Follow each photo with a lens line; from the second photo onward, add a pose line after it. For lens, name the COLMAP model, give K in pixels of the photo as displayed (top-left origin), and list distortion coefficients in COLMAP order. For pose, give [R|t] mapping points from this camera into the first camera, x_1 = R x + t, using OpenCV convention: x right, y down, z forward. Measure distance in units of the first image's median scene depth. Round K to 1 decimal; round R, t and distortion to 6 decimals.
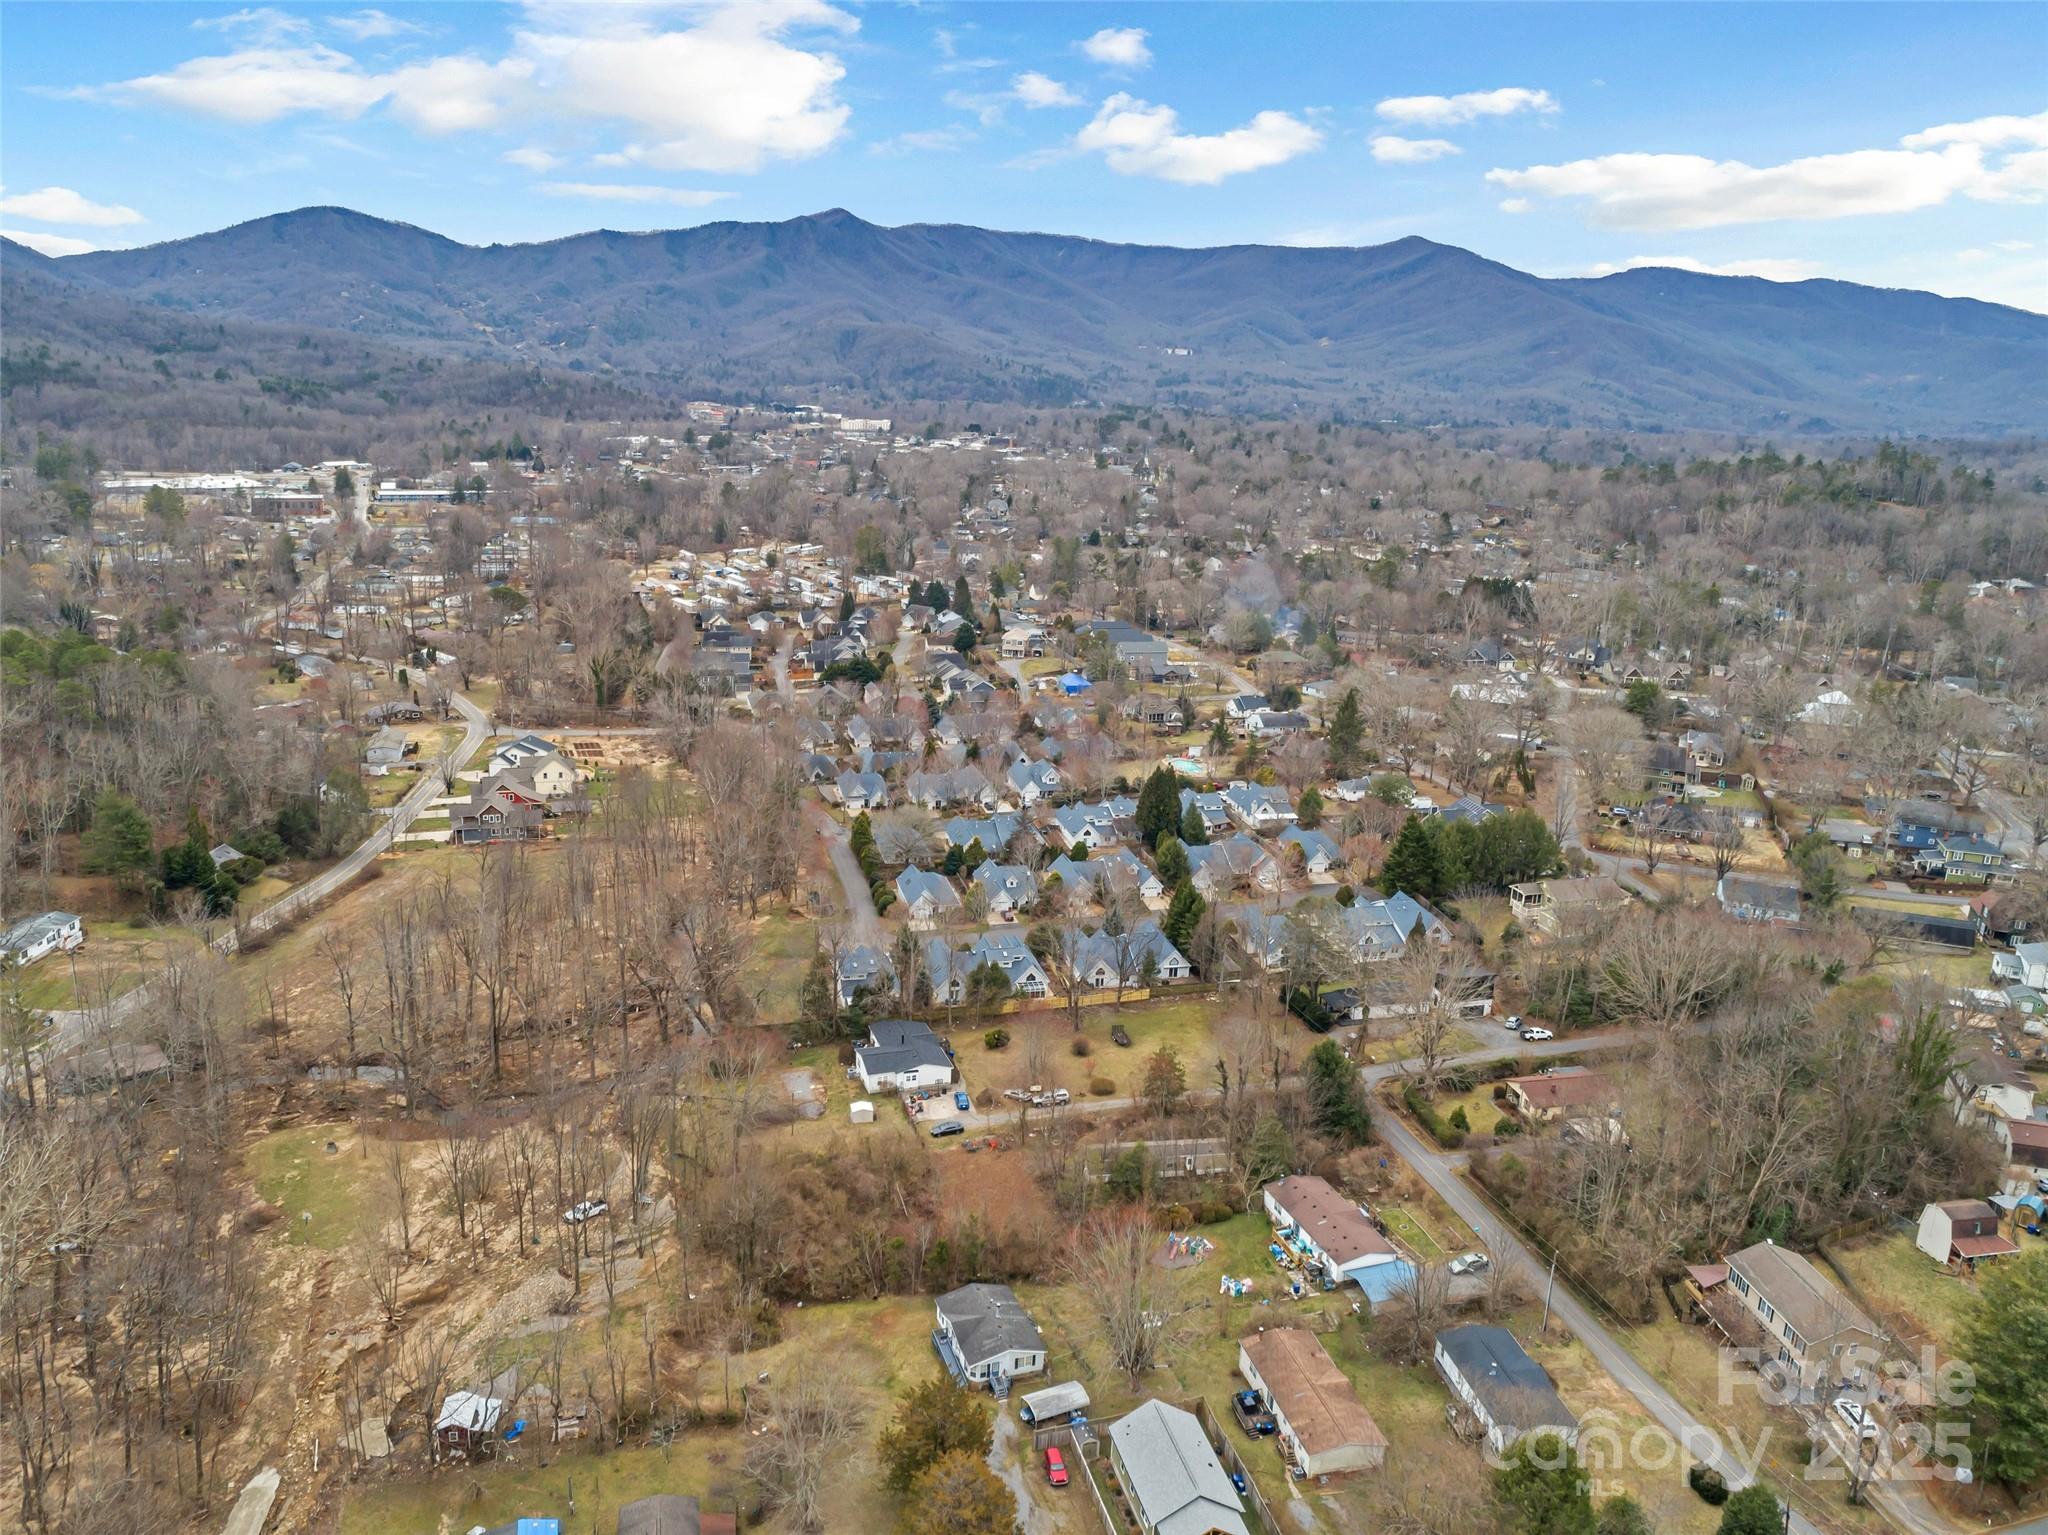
lens RADIAL K [[1540.5, 0, 1024.0], [0, 1540.5, 767.5], [0, 0, 1]] dist [-0.022595, 0.012483]
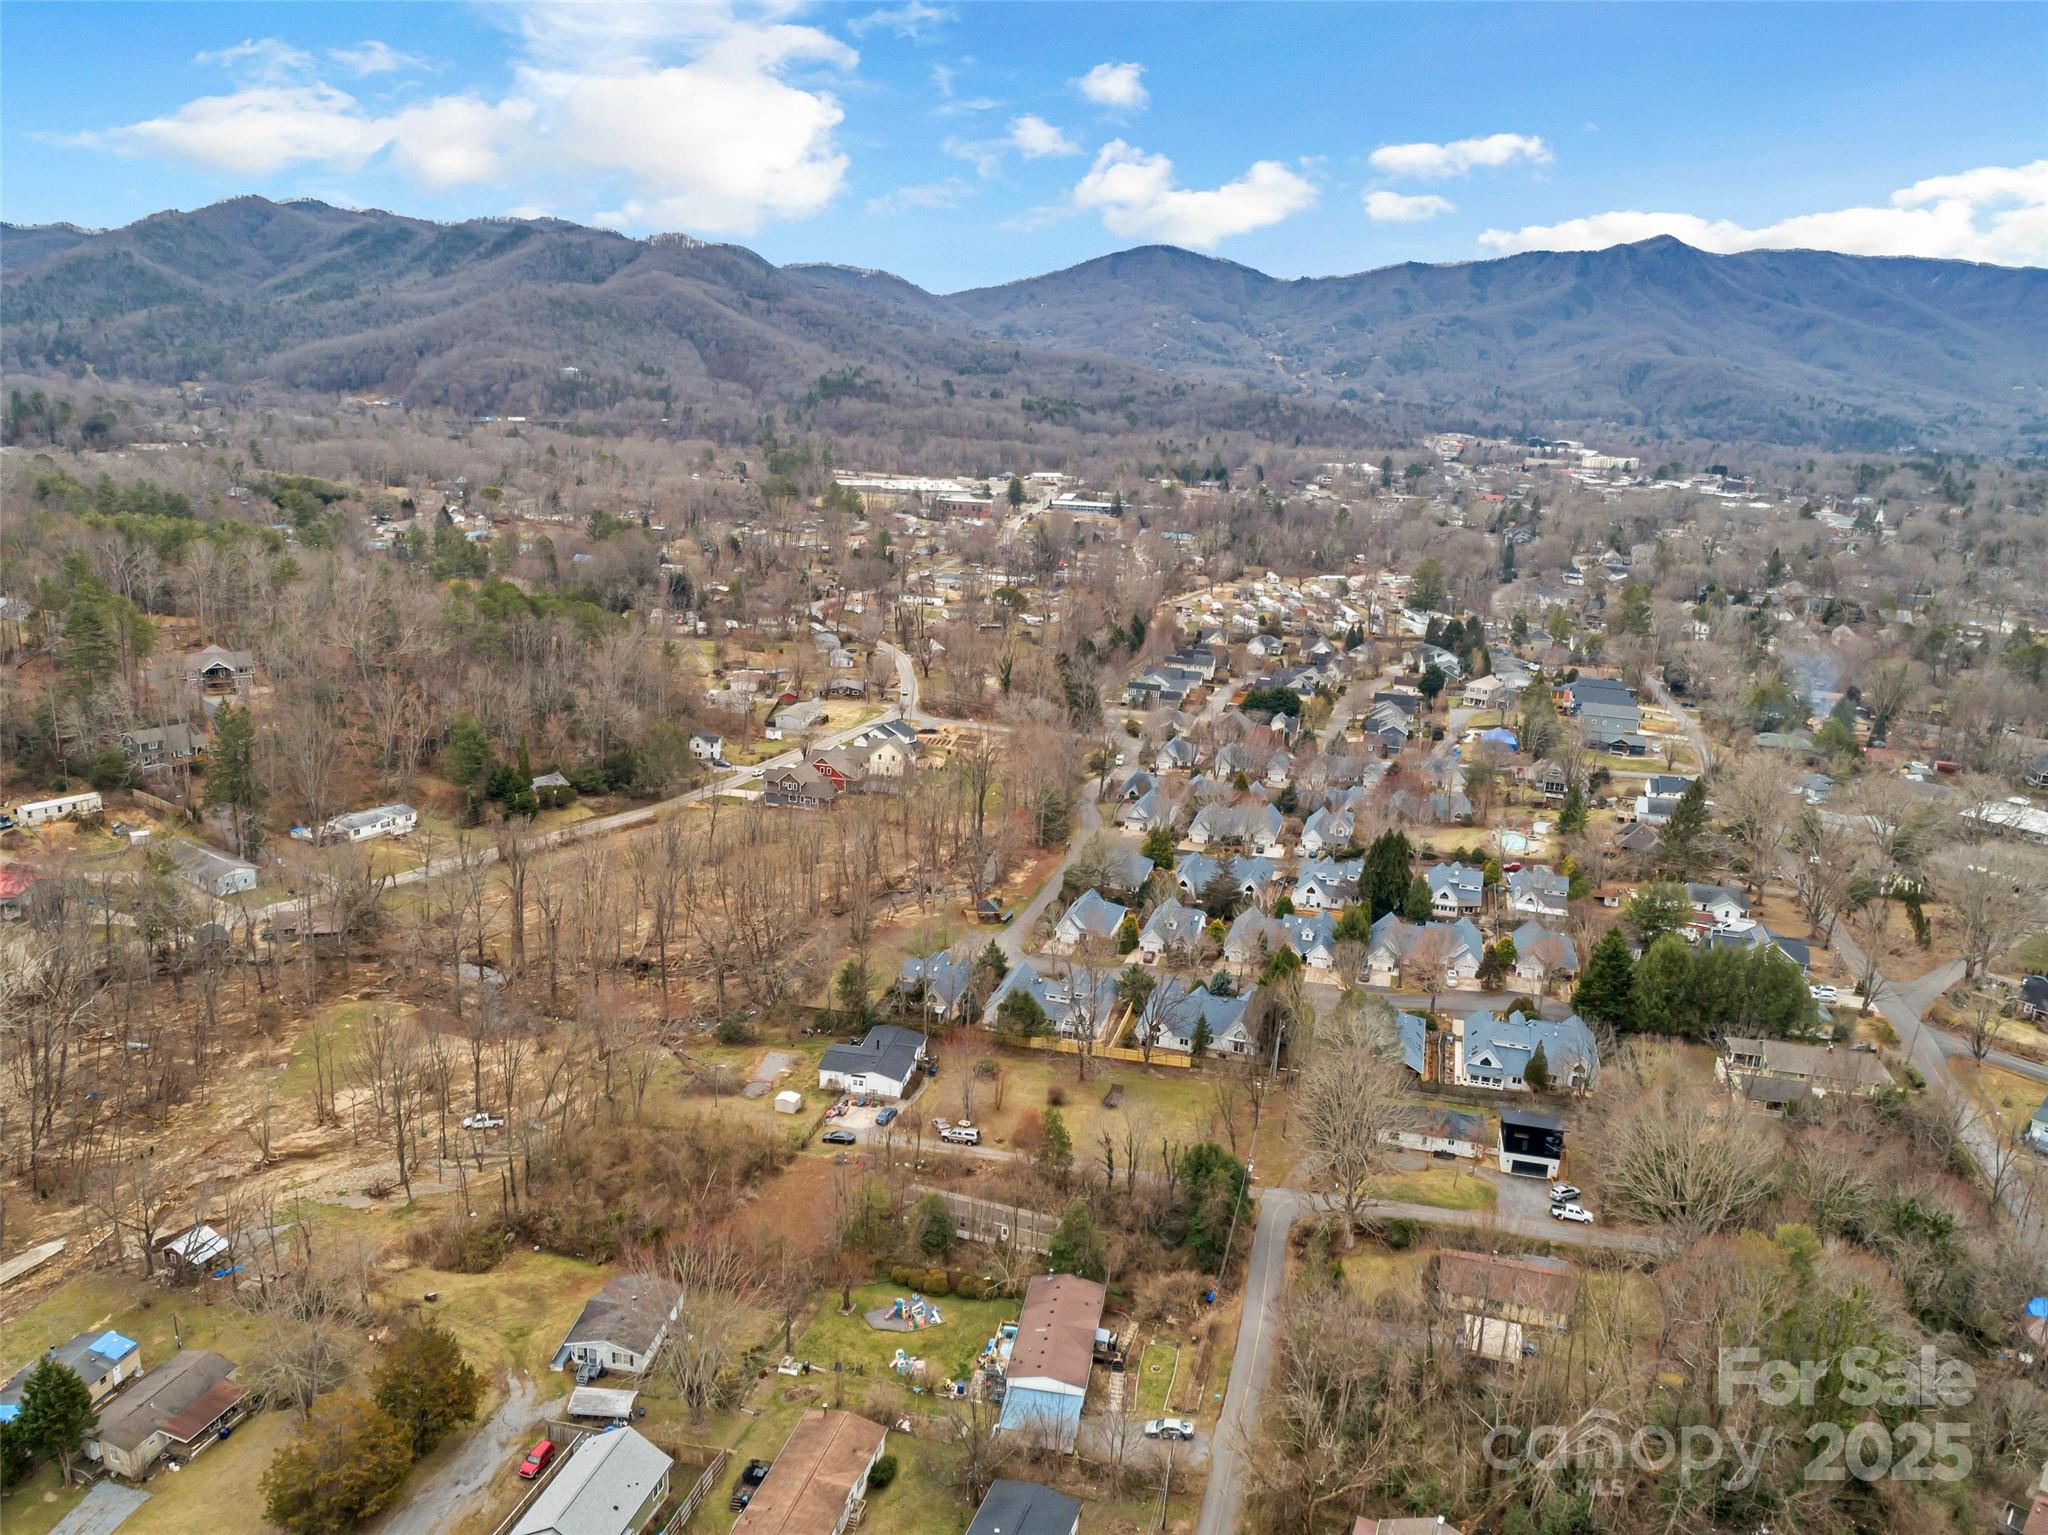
lens RADIAL K [[1540.5, 0, 1024.0], [0, 1540.5, 767.5], [0, 0, 1]] dist [-0.022595, 0.012483]
pose [[0.873102, 0.130510, -0.469744, 0.302876], [-0.139758, 0.990067, 0.015306, -0.019147], [0.467076, 0.052287, 0.882670, 0.109436]]
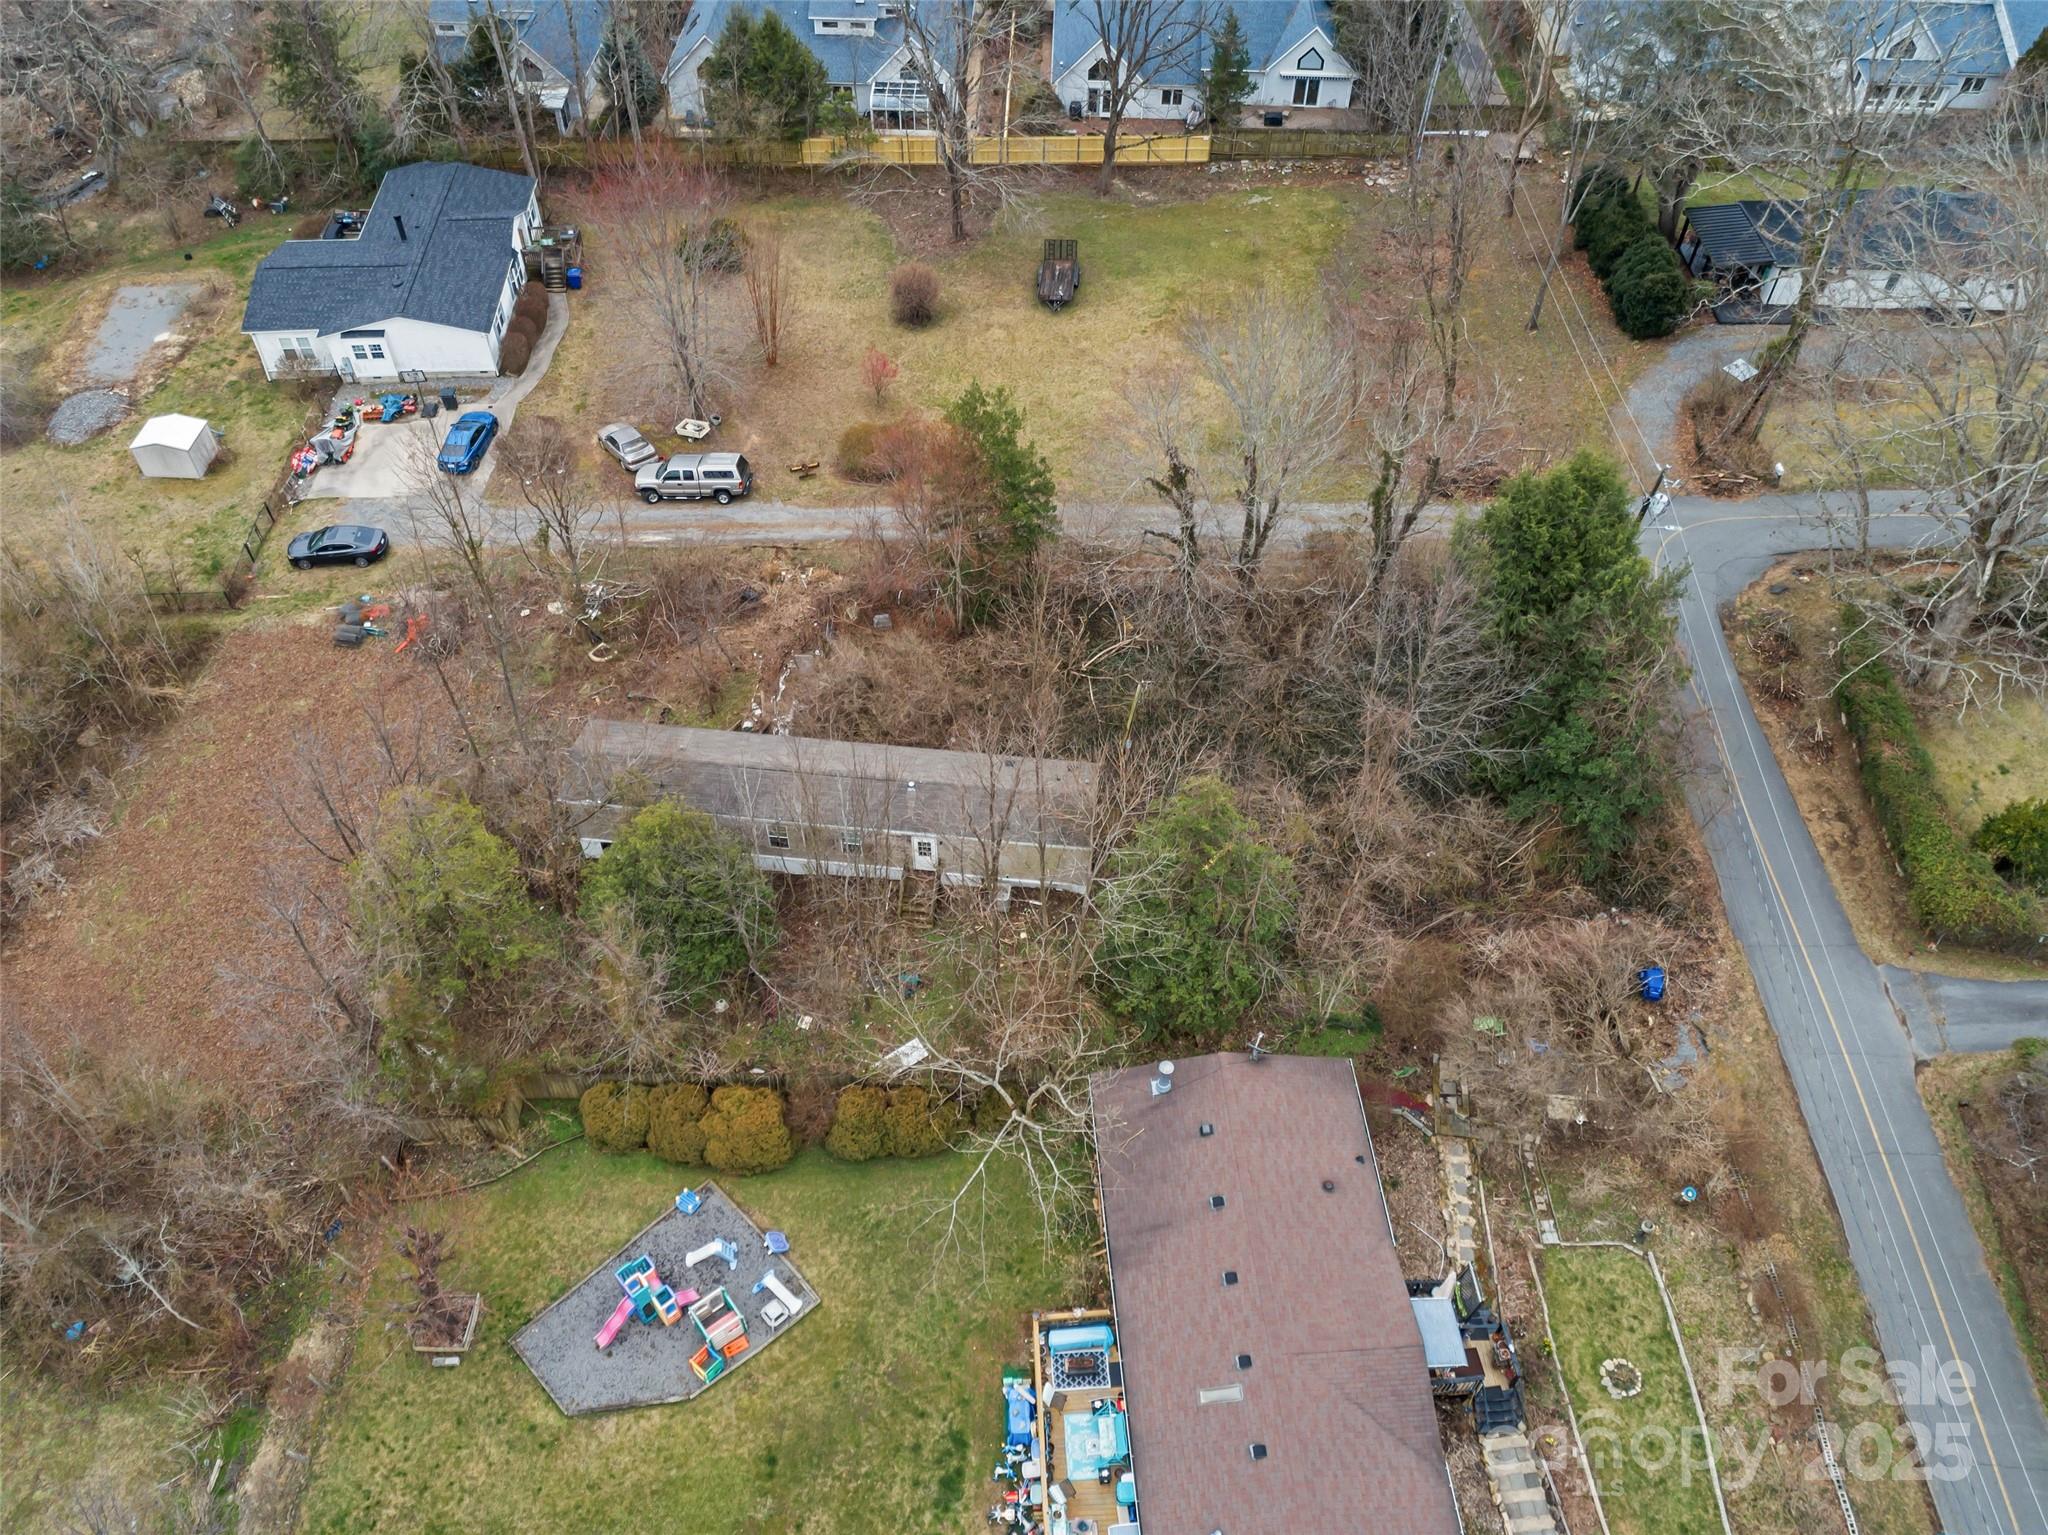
lens RADIAL K [[1540.5, 0, 1024.0], [0, 1540.5, 767.5], [0, 0, 1]] dist [-0.022595, 0.012483]
pose [[0.961966, 0.184550, -0.201403, 0.105917], [-0.044144, 0.832612, 0.552095, 0.053044], [0.269580, -0.522206, 0.809091, 0.466536]]
